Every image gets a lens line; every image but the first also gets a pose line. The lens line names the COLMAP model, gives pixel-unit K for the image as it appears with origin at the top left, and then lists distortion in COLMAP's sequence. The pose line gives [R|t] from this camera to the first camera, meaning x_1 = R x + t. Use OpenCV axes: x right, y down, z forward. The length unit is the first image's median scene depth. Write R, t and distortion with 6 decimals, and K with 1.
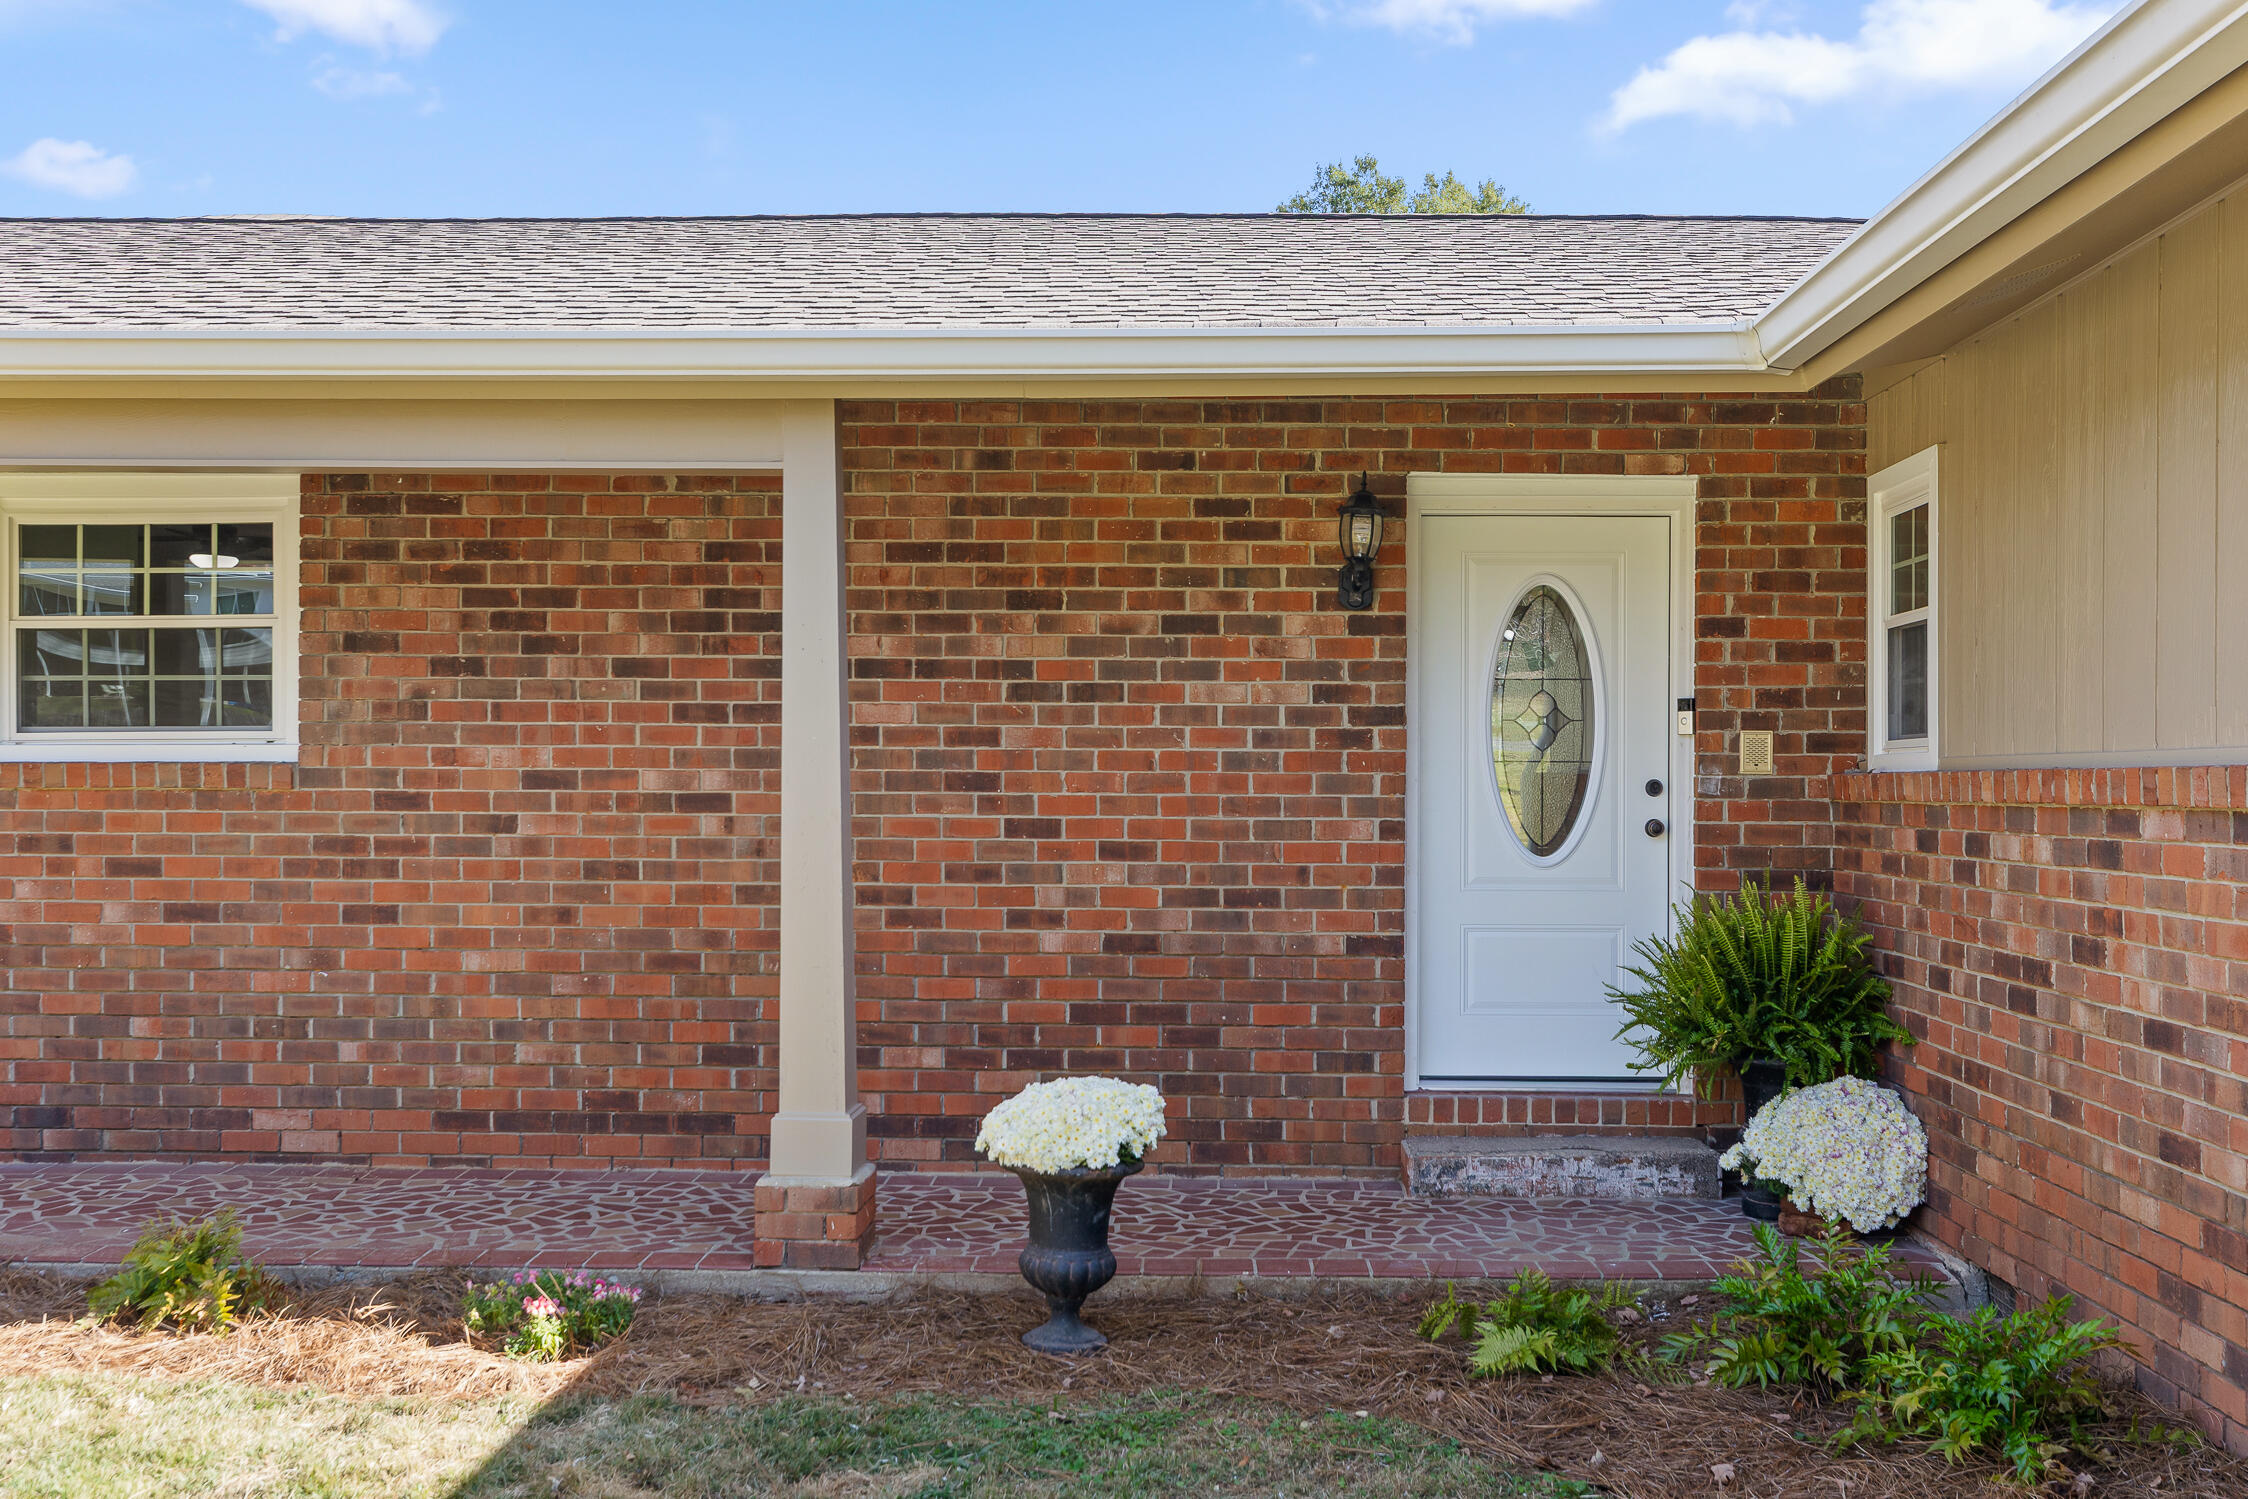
lens RADIAL K [[2167.6, 0, 1128.5], [0, 2167.6, 758.8], [0, 0, 1]] dist [-0.001676, 0.000000]
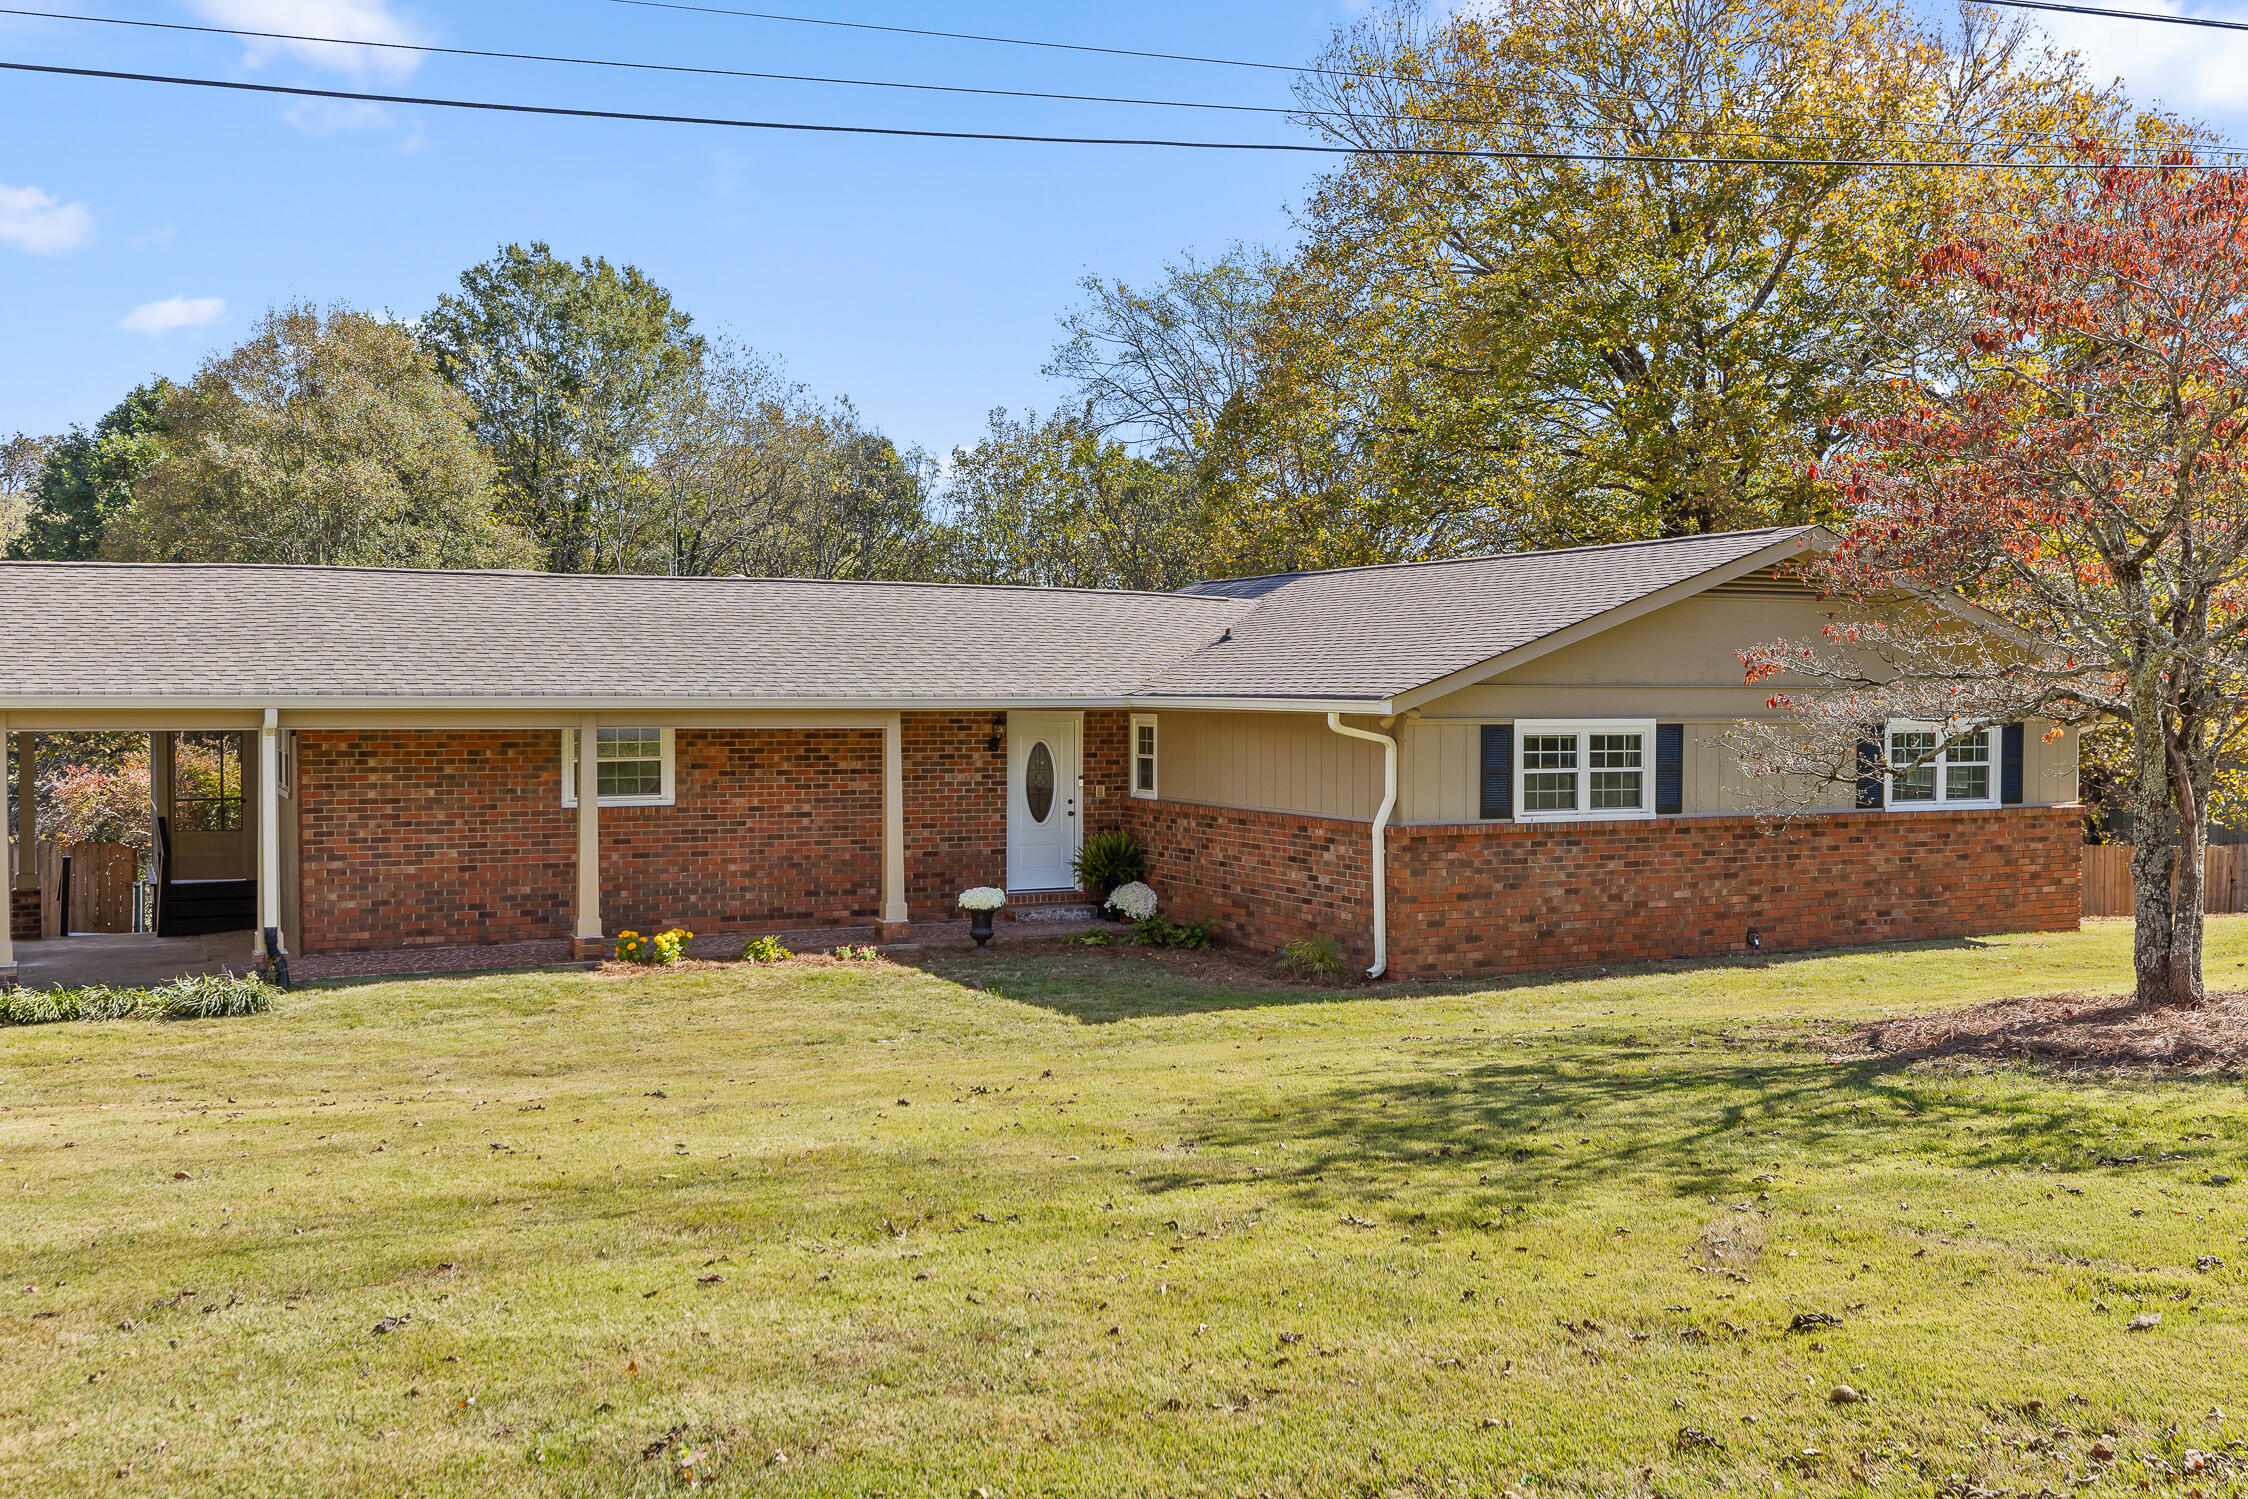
lens RADIAL K [[2167.6, 0, 1117.3], [0, 2167.6, 734.5], [0, 0, 1]] dist [-0.001676, 0.000000]
pose [[0.883553, -0.012753, 0.468157, -1.288738], [-0.004189, 0.999374, 0.035129, -0.213019], [-0.468312, -0.033000, 0.882947, -2.037437]]
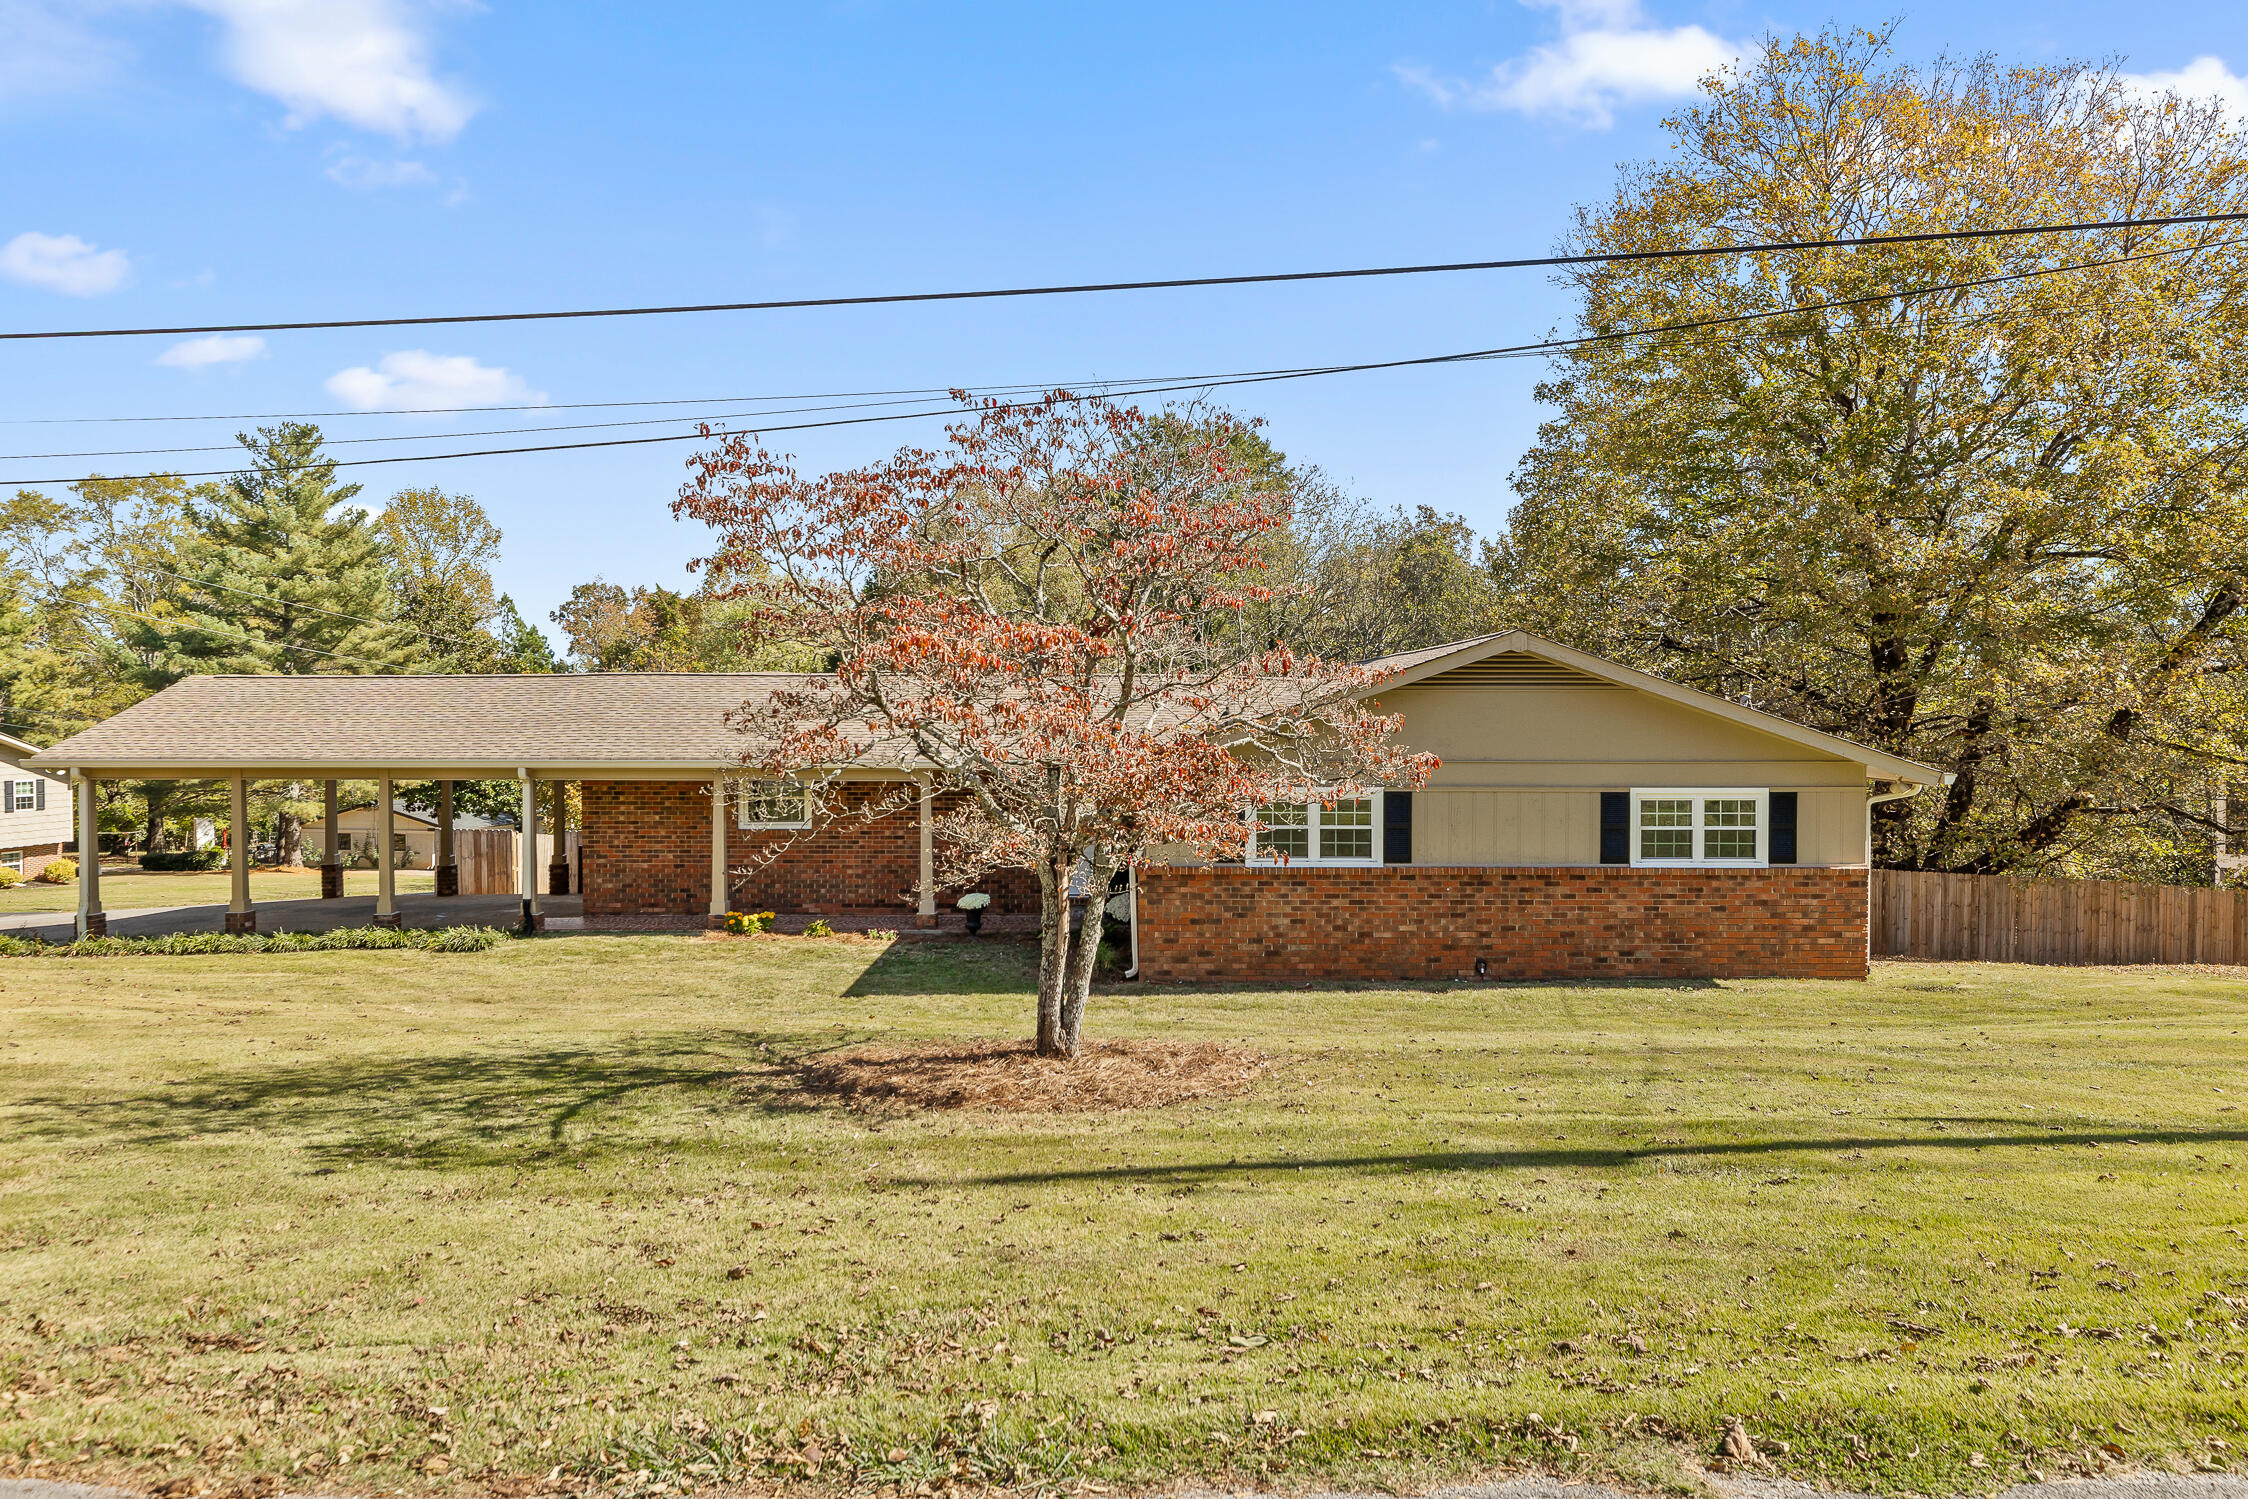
lens RADIAL K [[1615.6, 0, 1112.9], [0, 1615.6, 743.3], [0, 0, 1]] dist [0.009810, 0.002102]
pose [[0.999805, -0.005926, 0.018844, 0.204111], [0.005239, 0.999327, 0.036319, -0.310769], [-0.019046, -0.036213, 0.999163, -2.520191]]
